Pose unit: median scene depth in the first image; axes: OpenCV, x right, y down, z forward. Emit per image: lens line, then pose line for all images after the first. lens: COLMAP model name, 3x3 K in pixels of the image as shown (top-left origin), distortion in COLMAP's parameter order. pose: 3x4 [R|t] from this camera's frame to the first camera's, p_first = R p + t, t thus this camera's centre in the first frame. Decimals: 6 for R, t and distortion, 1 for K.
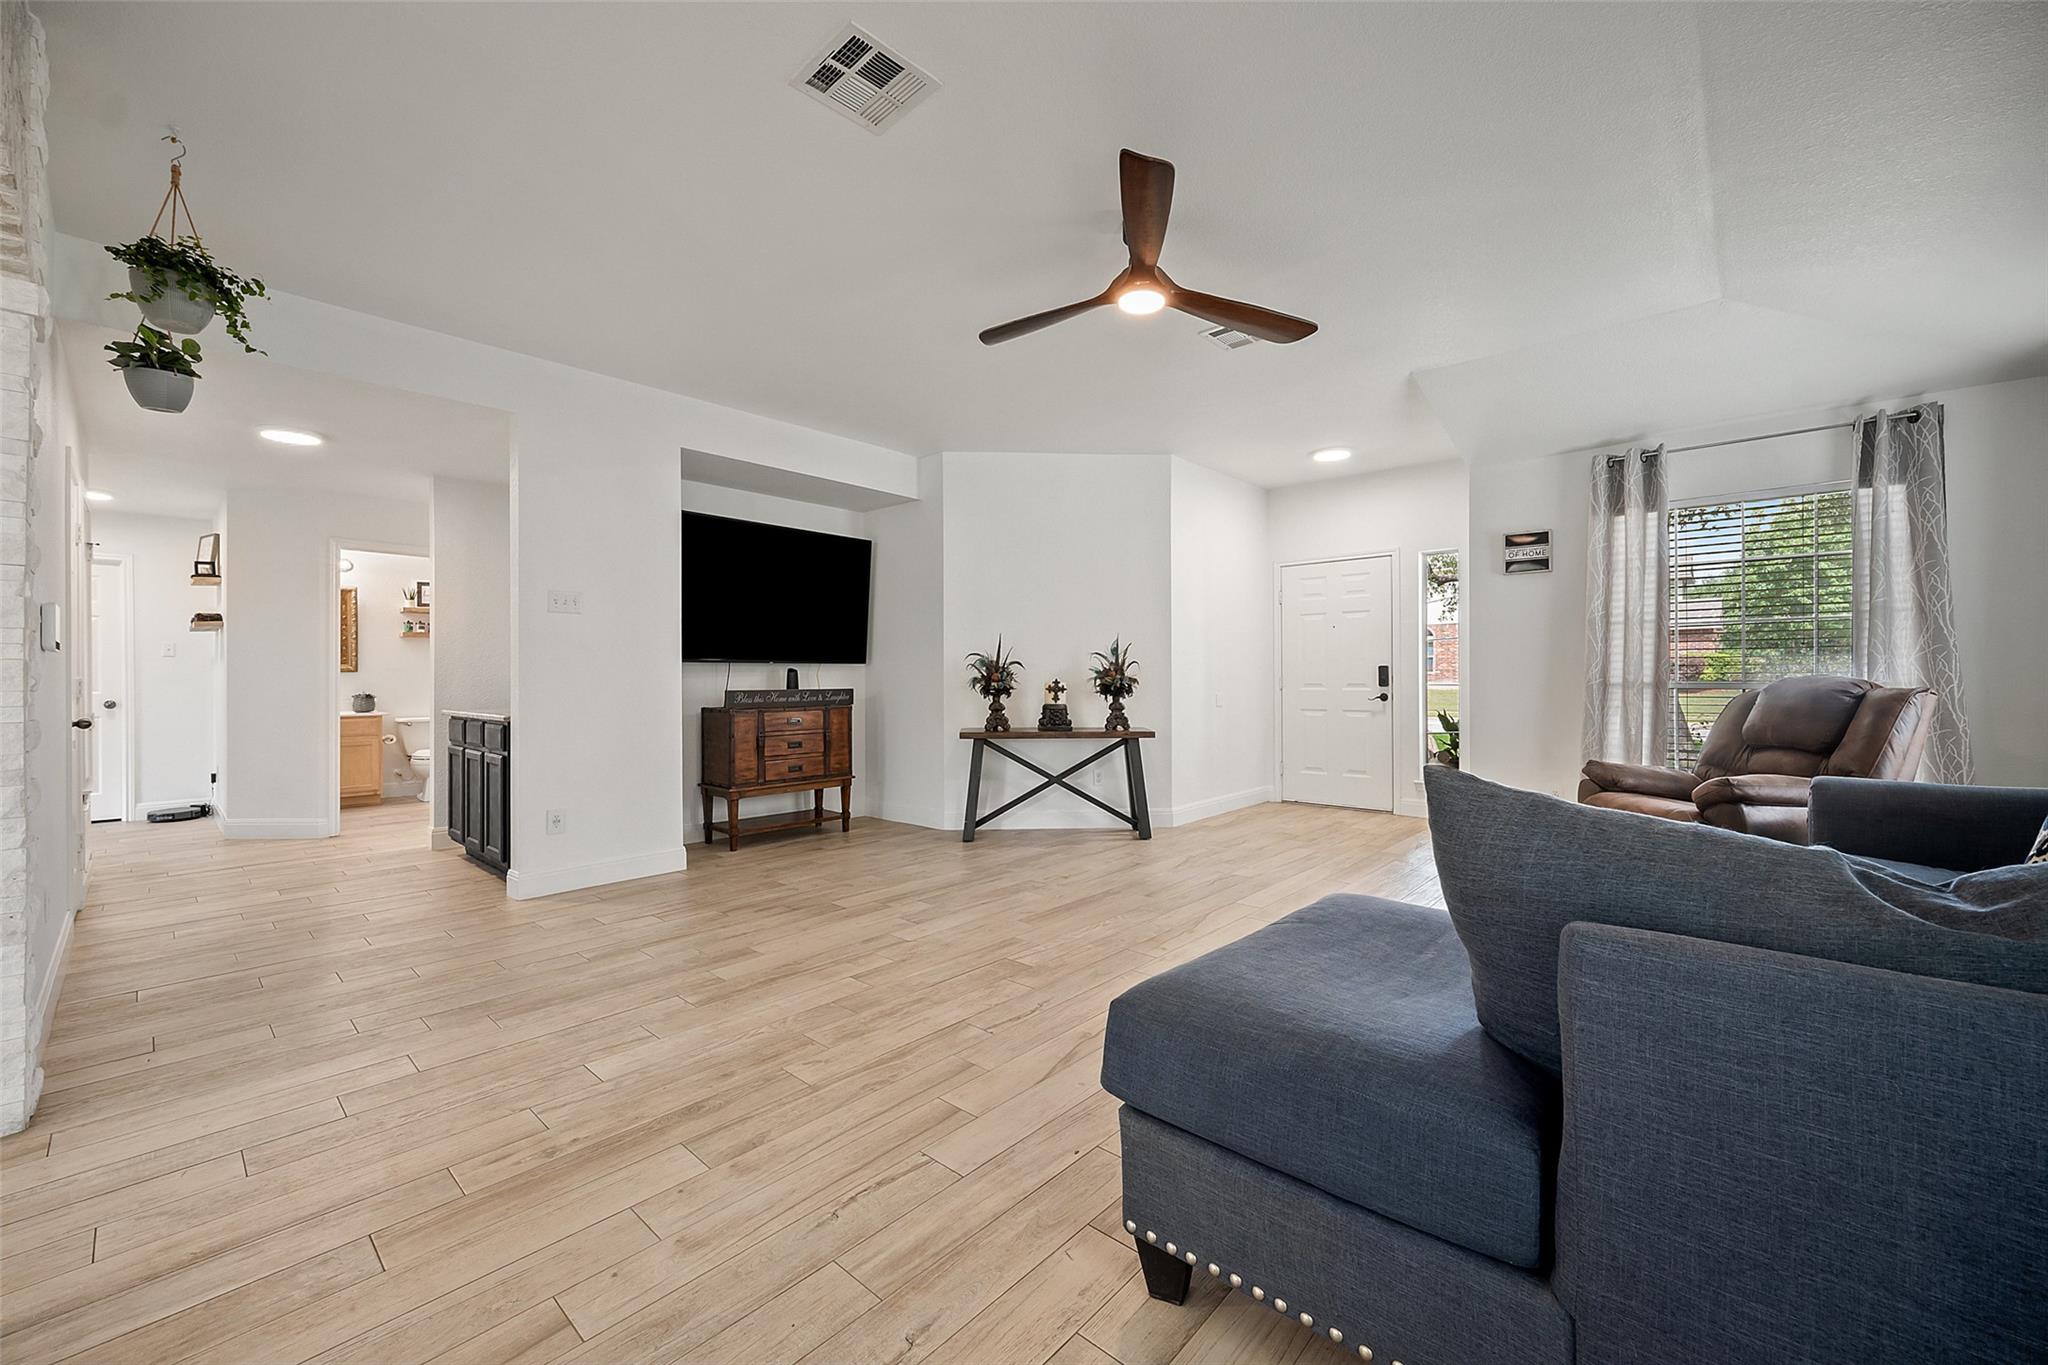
lens RADIAL K [[808.5, 0, 1021.8], [0, 808.5, 676.9], [0, 0, 1]] dist [-0.002060, -0.000161]
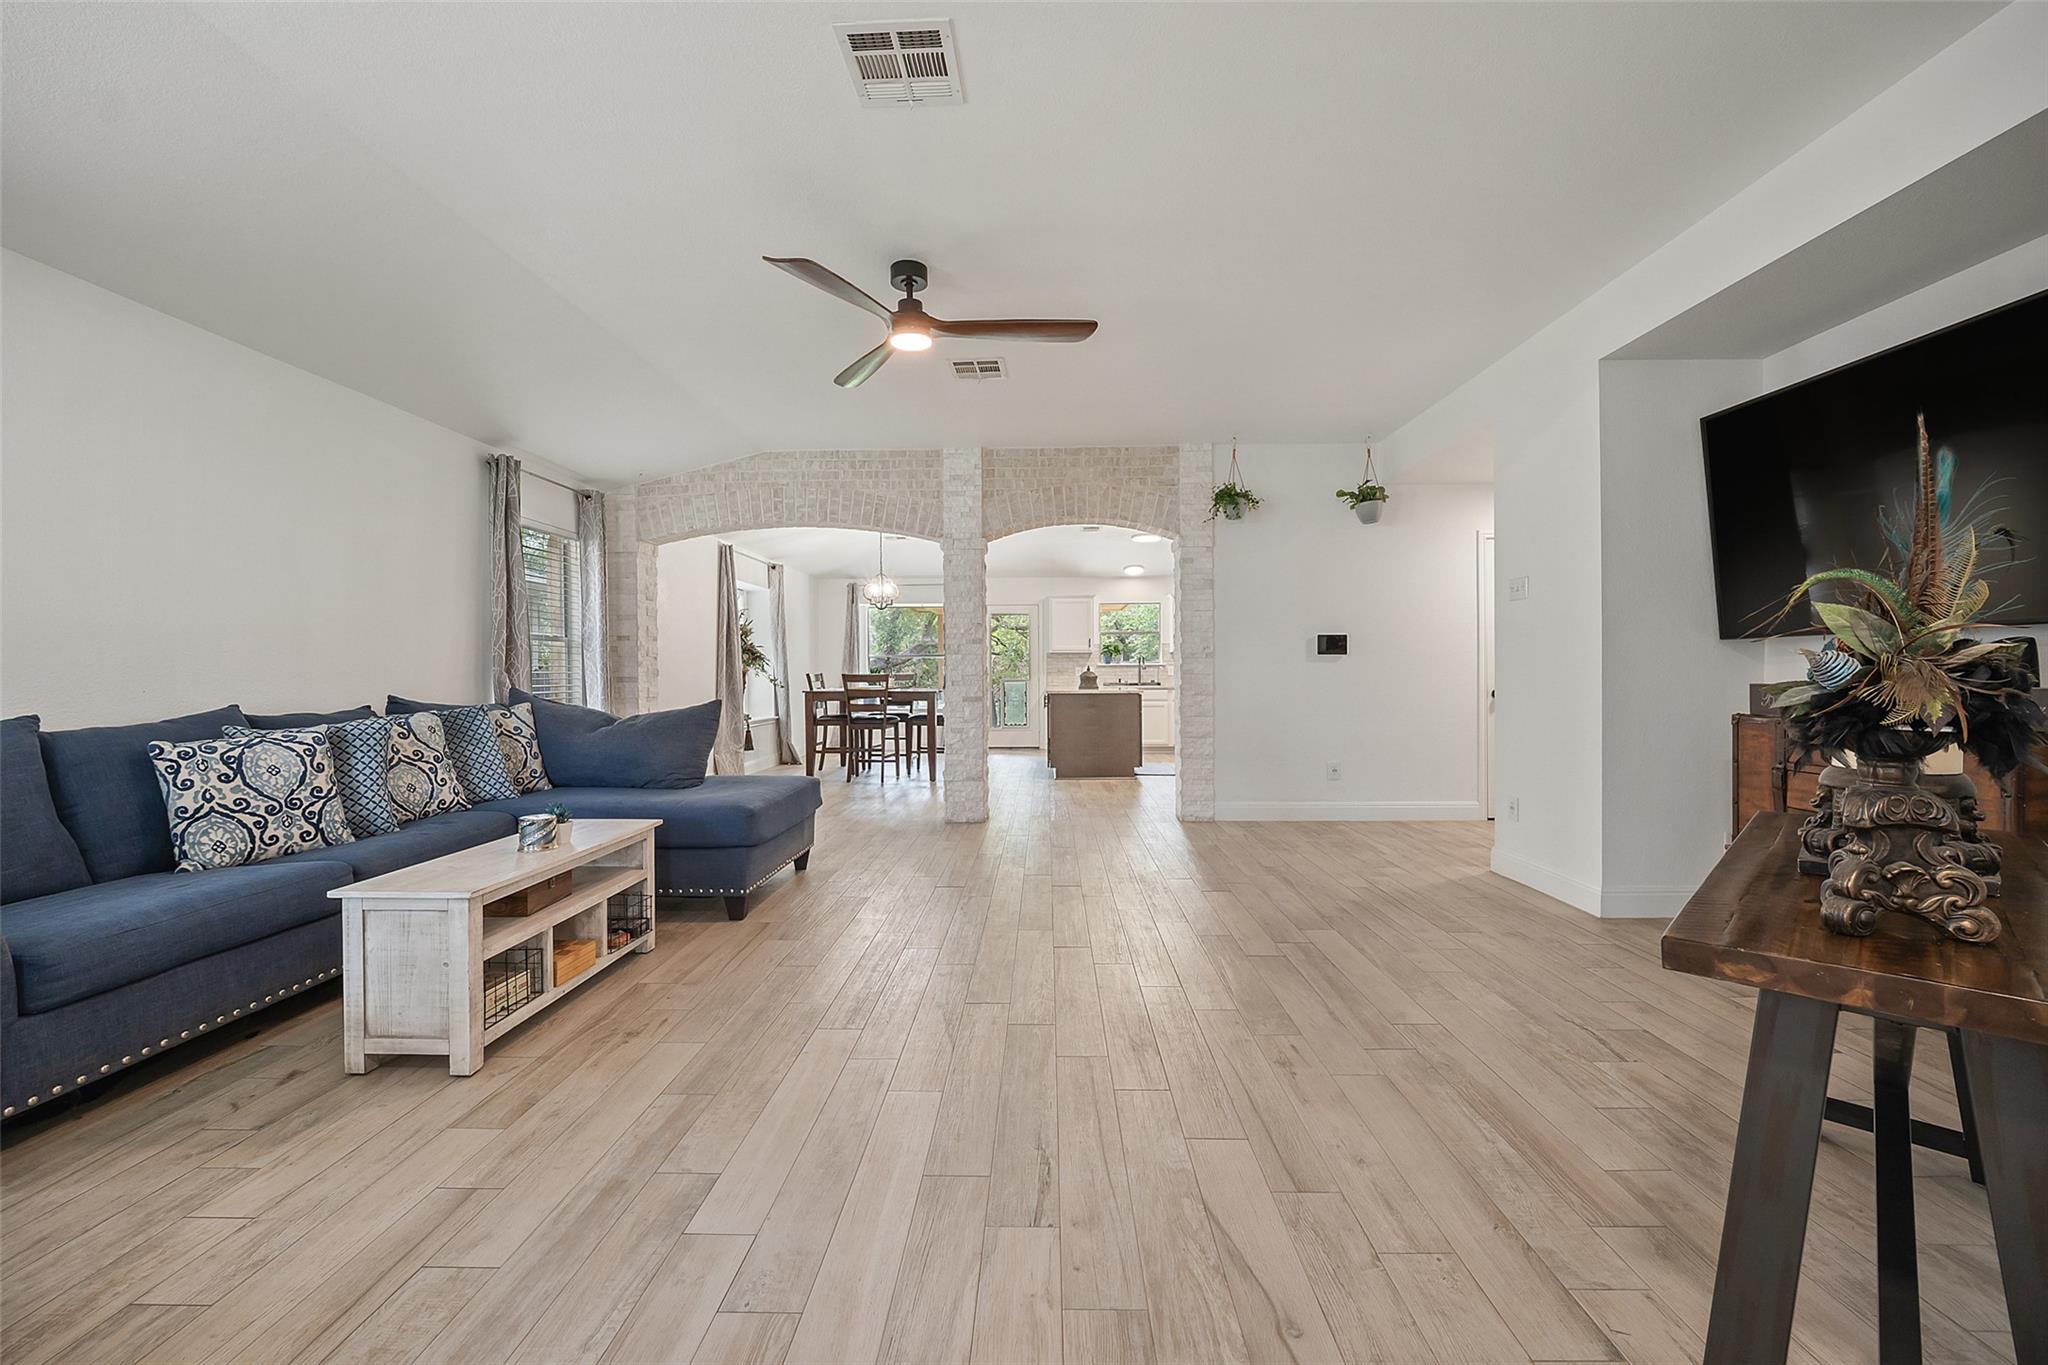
lens RADIAL K [[808.5, 0, 1021.8], [0, 808.5, 676.9], [0, 0, 1]] dist [-0.002060, -0.000161]
pose [[-0.755993, 0.013998, -0.654429, 0.758529], [0.011794, 0.999900, 0.007763, -0.000701], [0.654473, -0.001849, -0.756083, 1.905972]]
